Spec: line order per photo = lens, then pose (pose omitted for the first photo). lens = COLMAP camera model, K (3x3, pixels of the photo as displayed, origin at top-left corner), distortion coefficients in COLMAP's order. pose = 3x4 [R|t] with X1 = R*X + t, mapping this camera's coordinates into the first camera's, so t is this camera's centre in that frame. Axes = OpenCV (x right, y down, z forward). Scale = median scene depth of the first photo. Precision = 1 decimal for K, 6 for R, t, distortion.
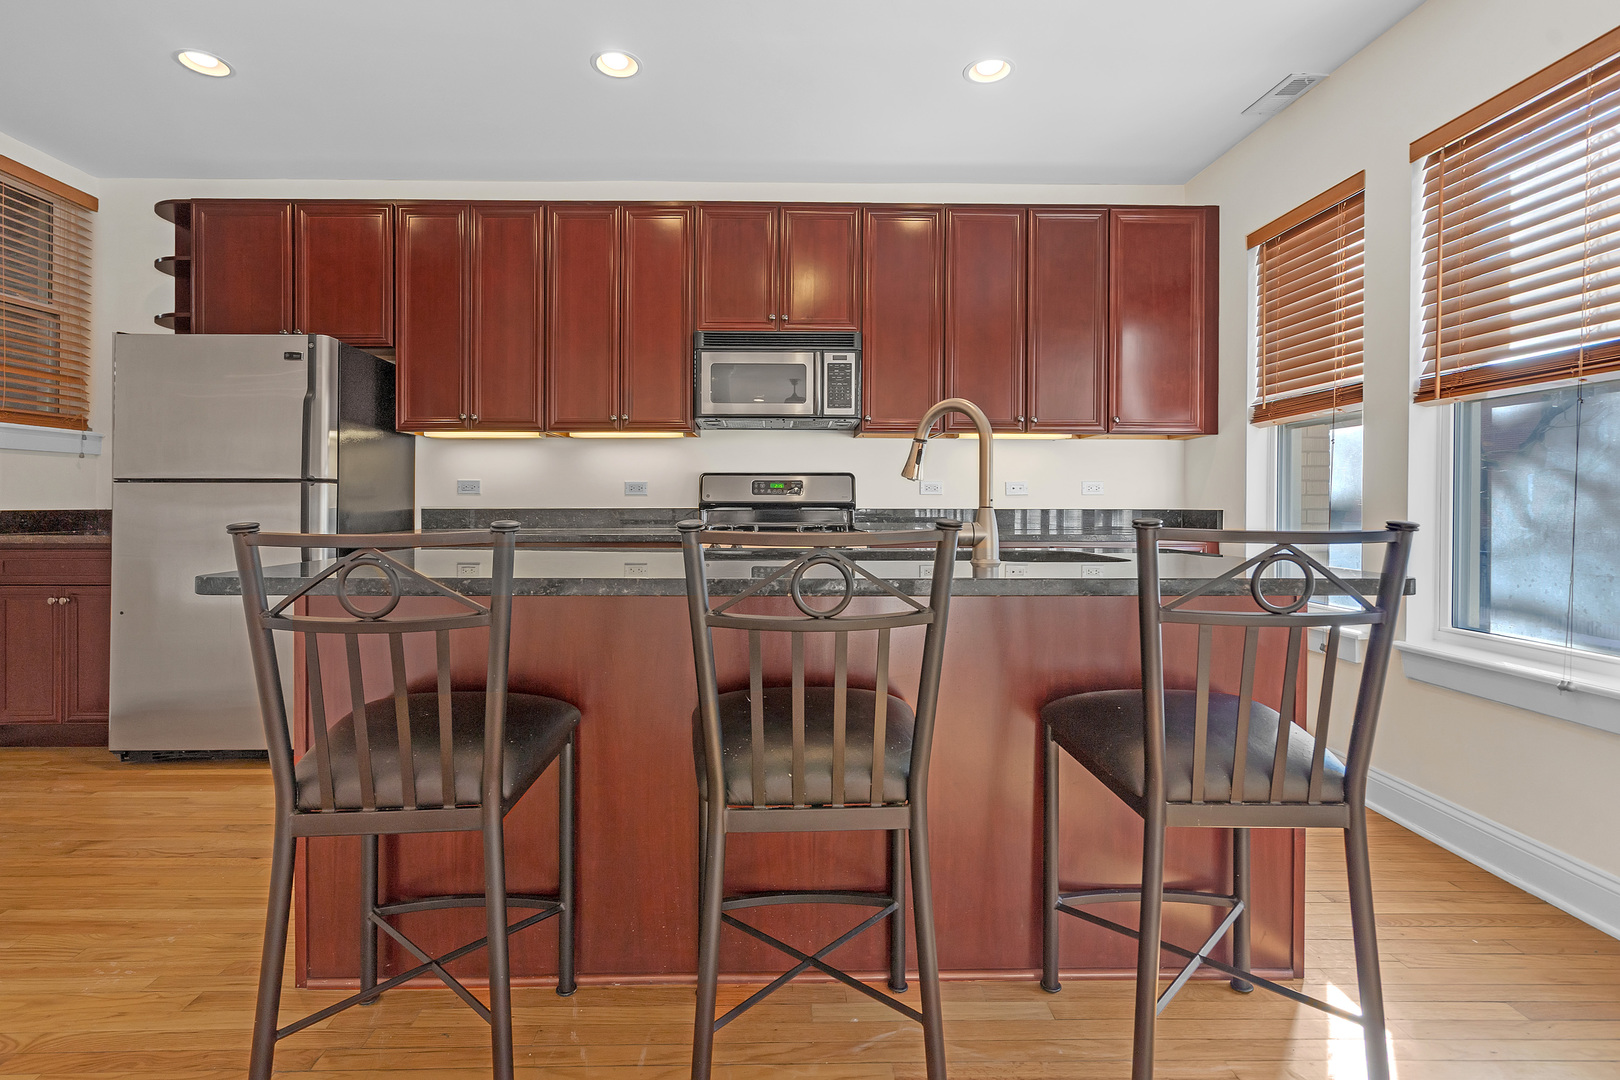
lens RADIAL K [[782.6, 0, 784.1], [0, 782.6, 504.8], [0, 0, 1]] dist [-0.001377, 0.000800]
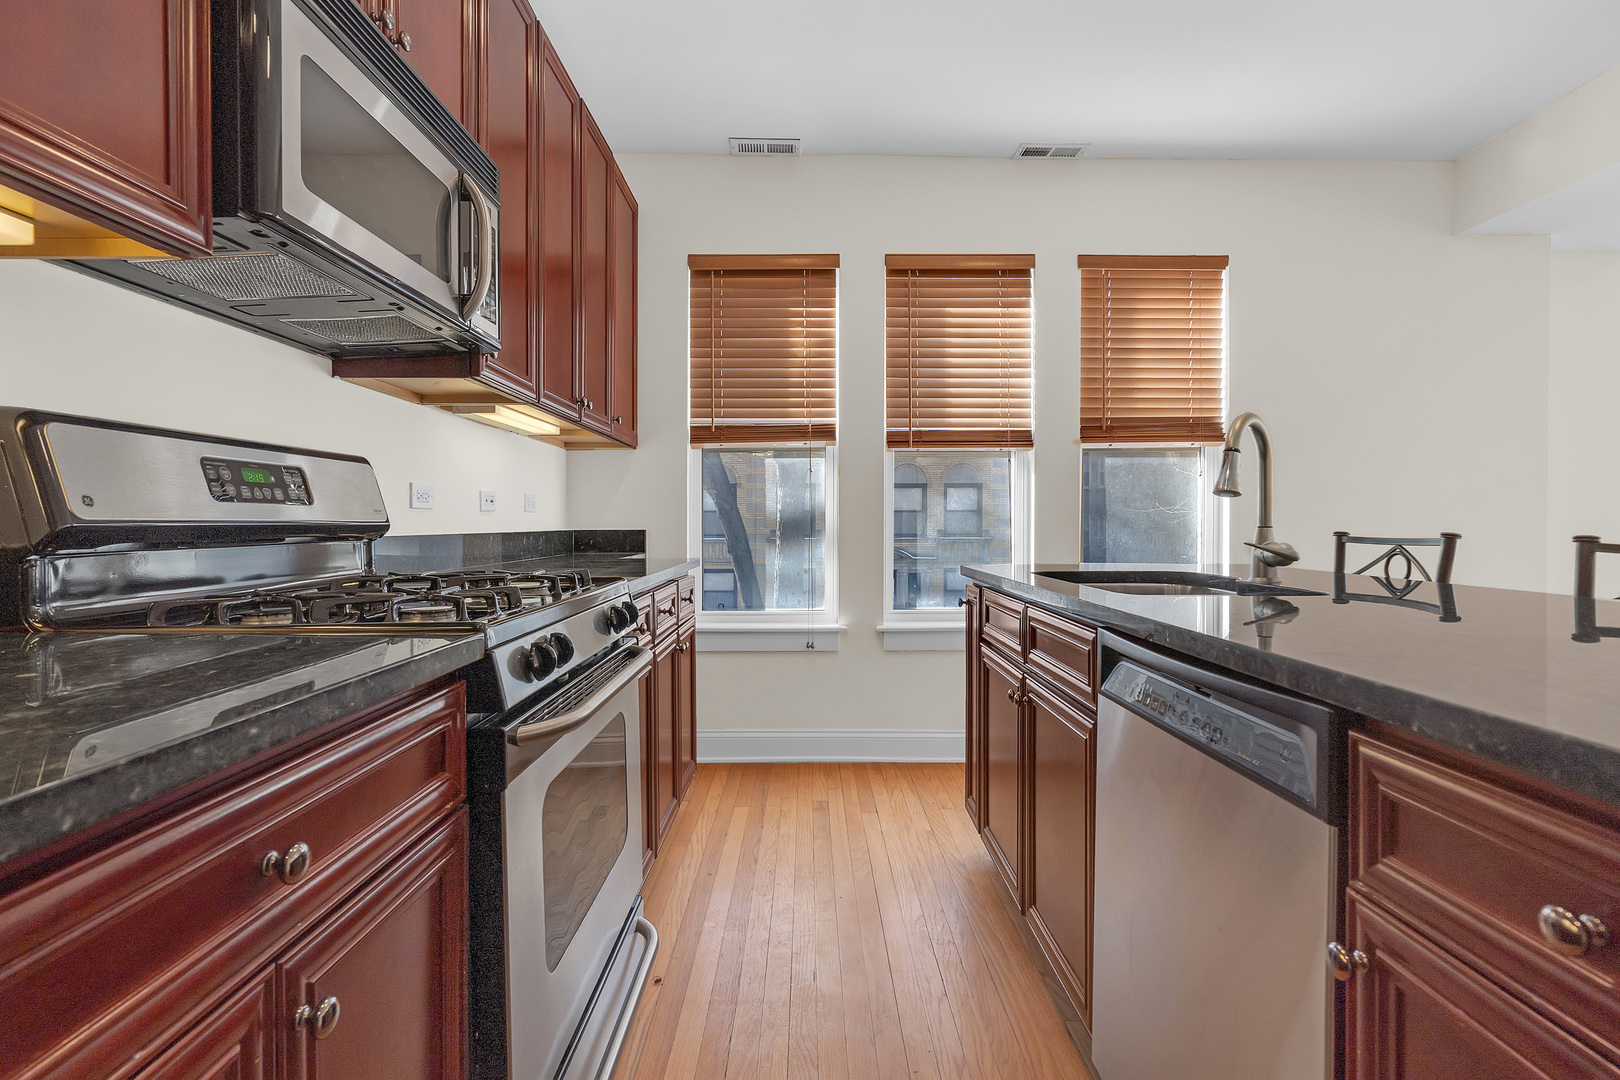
lens RADIAL K [[840.5, 0, 816.4], [0, 840.5, 489.2], [0, 0, 1]] dist [0.175762, 0.000033]
pose [[-0.000903, 0.032194, 0.999481, -0.476186], [-0.003821, 0.999474, -0.032197, -0.006660], [-0.999992, -0.003848, -0.000780, 0.806009]]
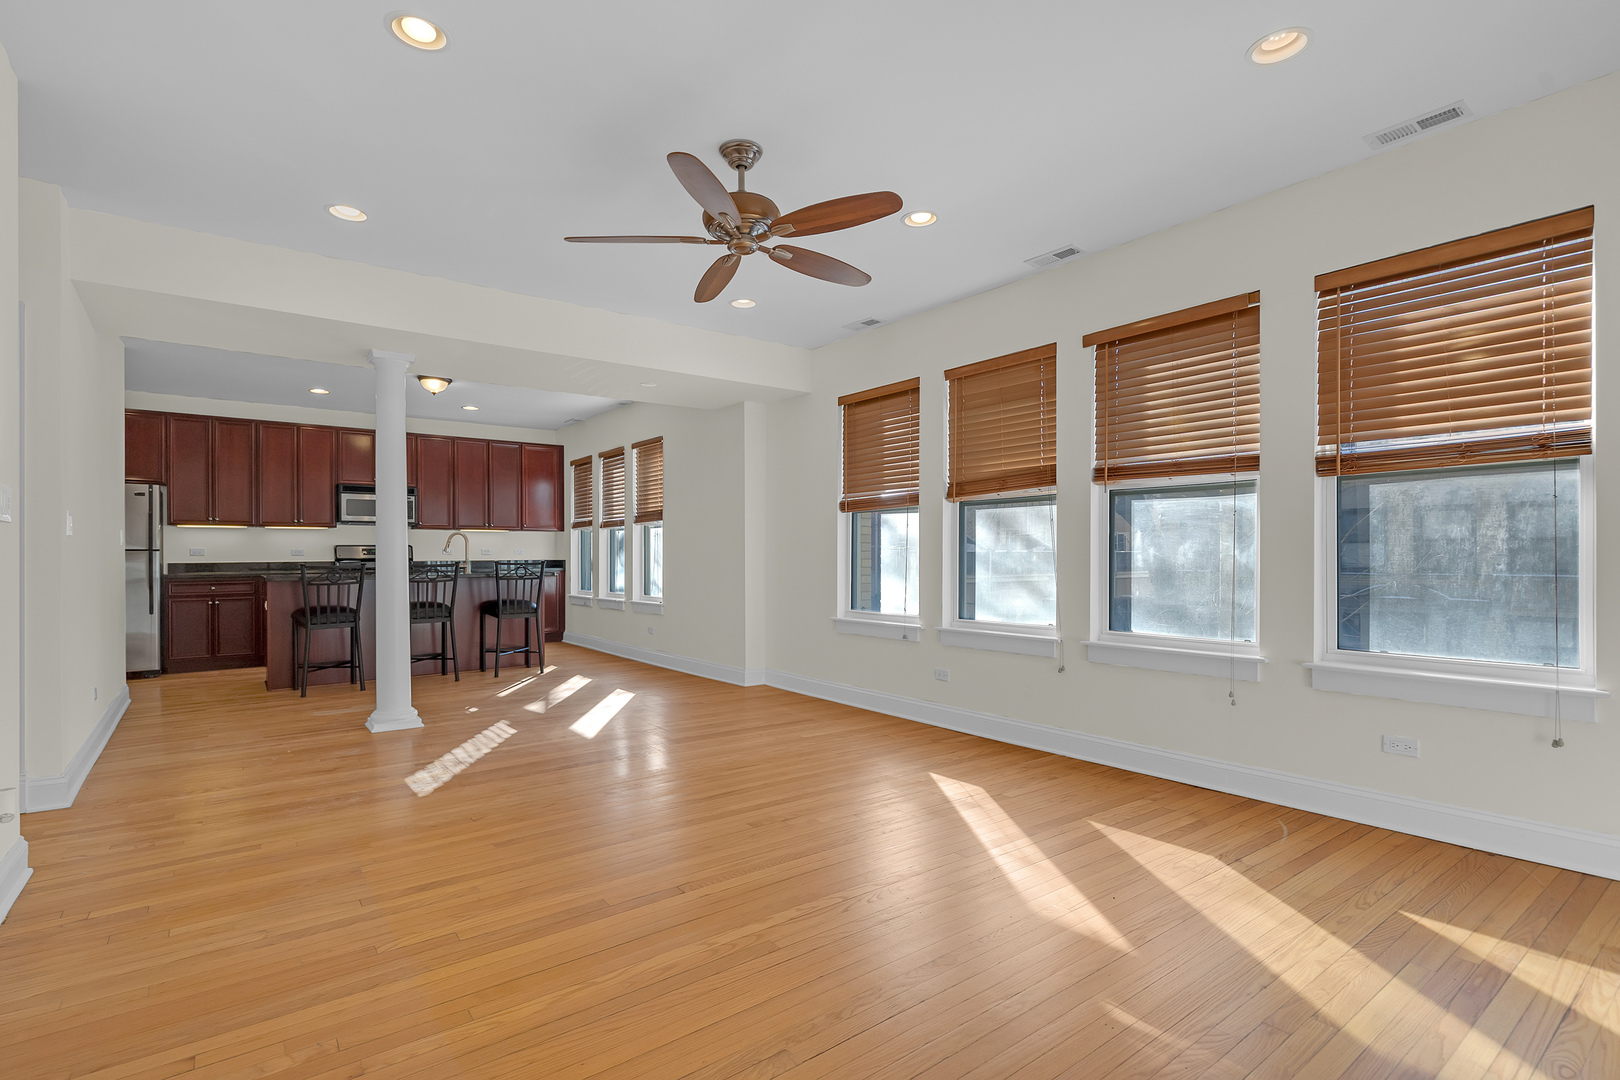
lens RADIAL K [[772.7, 0, 807.4], [0, 772.7, 556.7], [0, 0, 1]] dist [-0.012397, 0.000197]
pose [[0.803185, -0.008191, 0.595674, -0.360590], [0.008510, 0.999961, 0.002276, -0.002079], [-0.595670, 0.003241, 0.803223, -1.665861]]
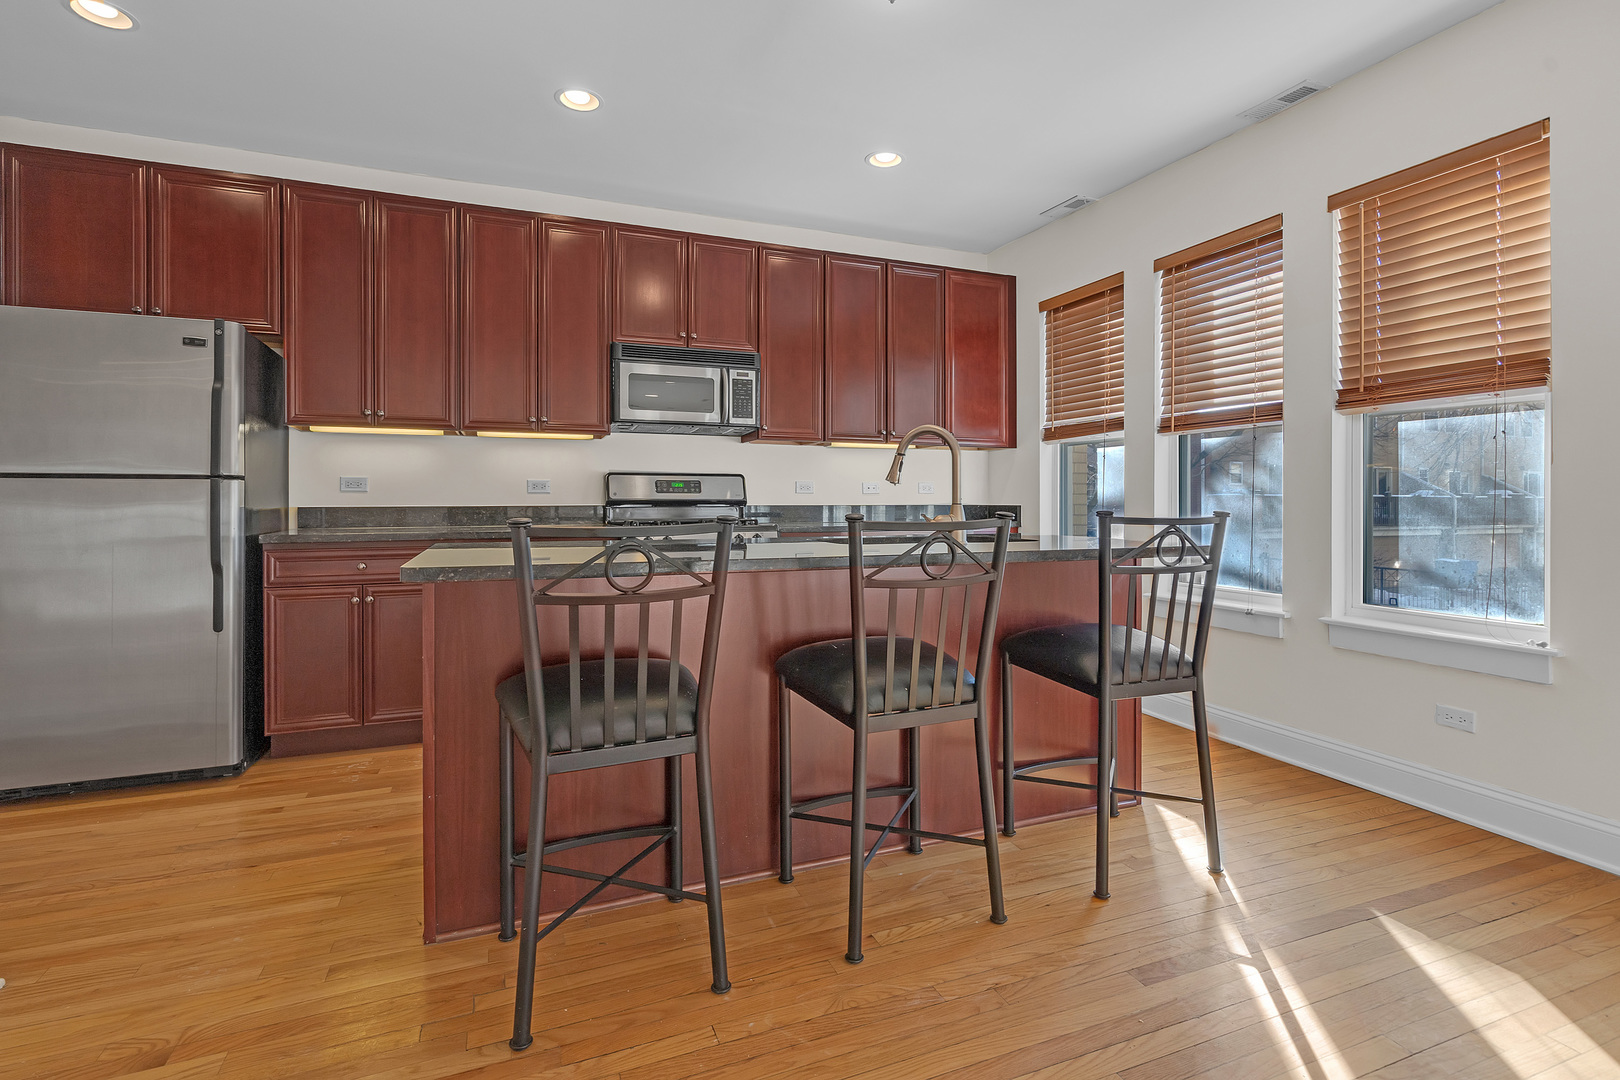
lens RADIAL K [[775.7, 0, 814.8], [0, 775.7, 495.2], [0, 0, 1]] dist [0.001291, 0.000335]
pose [[0.932070, 0.000727, 0.362277, -0.248273], [0.001677, 0.999979, -0.006322, -0.002400], [-0.362274, 0.006500, 0.932049, -0.105679]]
